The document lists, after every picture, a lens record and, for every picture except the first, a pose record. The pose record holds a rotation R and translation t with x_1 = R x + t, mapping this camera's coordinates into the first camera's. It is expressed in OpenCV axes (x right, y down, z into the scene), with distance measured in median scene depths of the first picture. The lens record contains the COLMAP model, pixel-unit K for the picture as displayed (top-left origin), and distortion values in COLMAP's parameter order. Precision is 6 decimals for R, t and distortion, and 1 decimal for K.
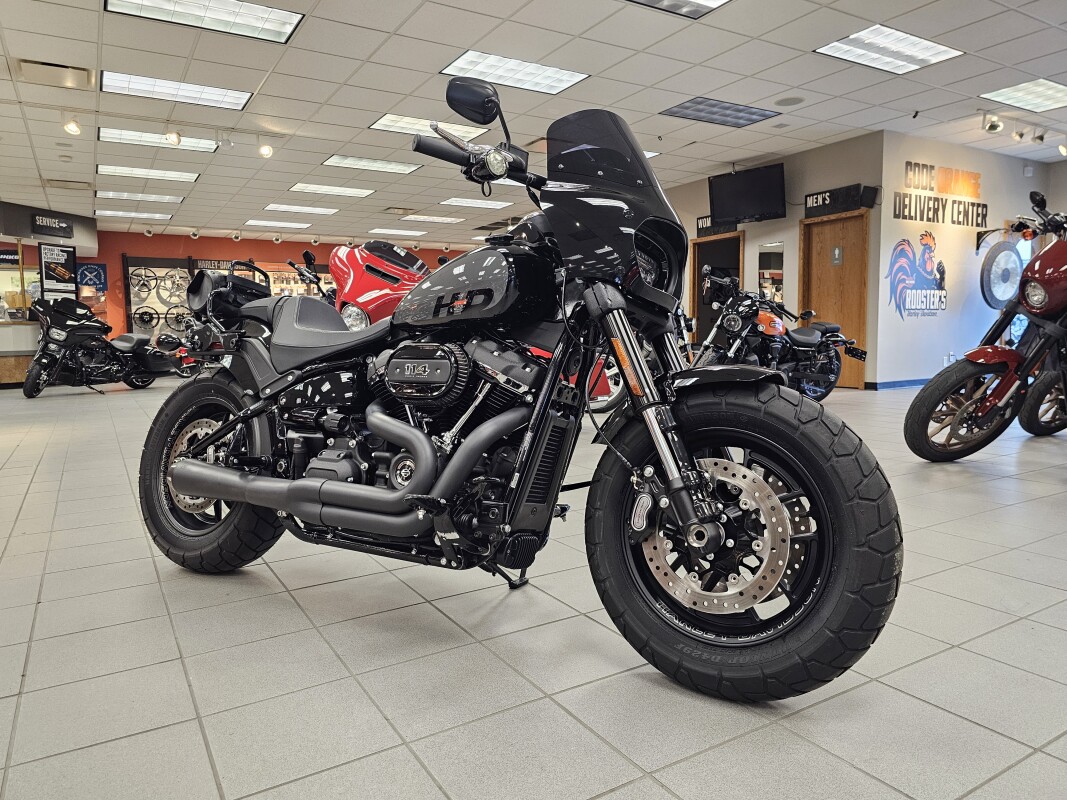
lens RADIAL K [[719.2, 0, 529.1], [0, 719.2, 403.3], [0, 0, 1]] dist [0.052156, -0.046951]
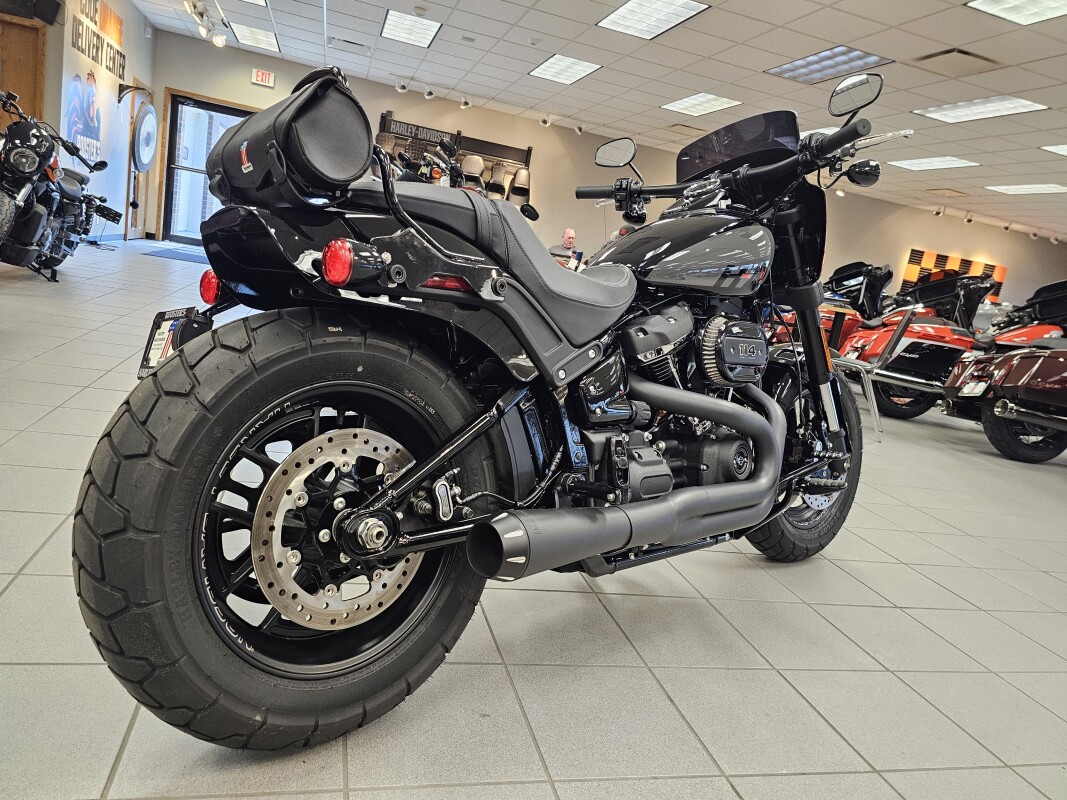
lens RADIAL K [[719.2, 0, 529.1], [0, 719.2, 403.3], [0, 0, 1]] dist [0.052156, -0.046951]
pose [[0.264660, -0.129753, 0.955573, -0.327296], [-0.086364, 0.983736, 0.157497, -0.029653], [-0.960467, -0.124210, 0.249149, 0.296452]]
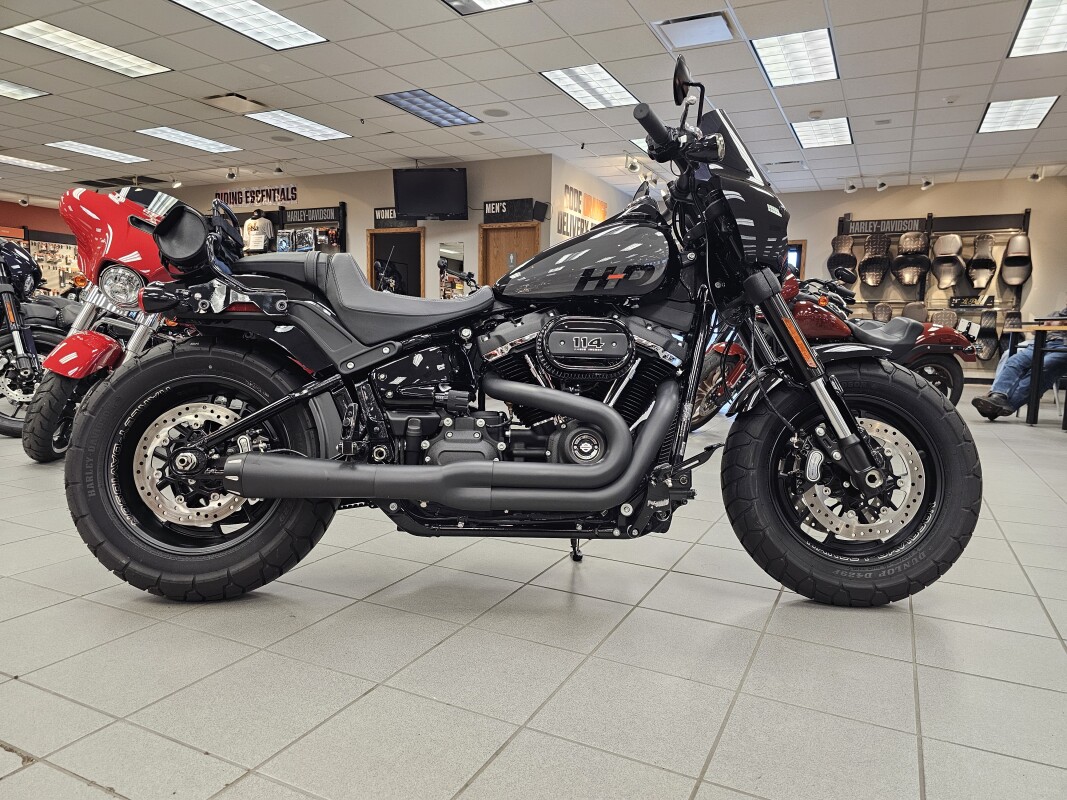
lens RADIAL K [[711.9, 0, 542.9], [0, 711.9, 418.7], [0, 0, 1]] dist [0.066089, -0.067515]
pose [[0.838200, -0.030295, 0.544520, -0.213133], [0.014017, 0.999323, 0.034021, 0.006691], [-0.545182, -0.020884, 0.838057, 0.062470]]
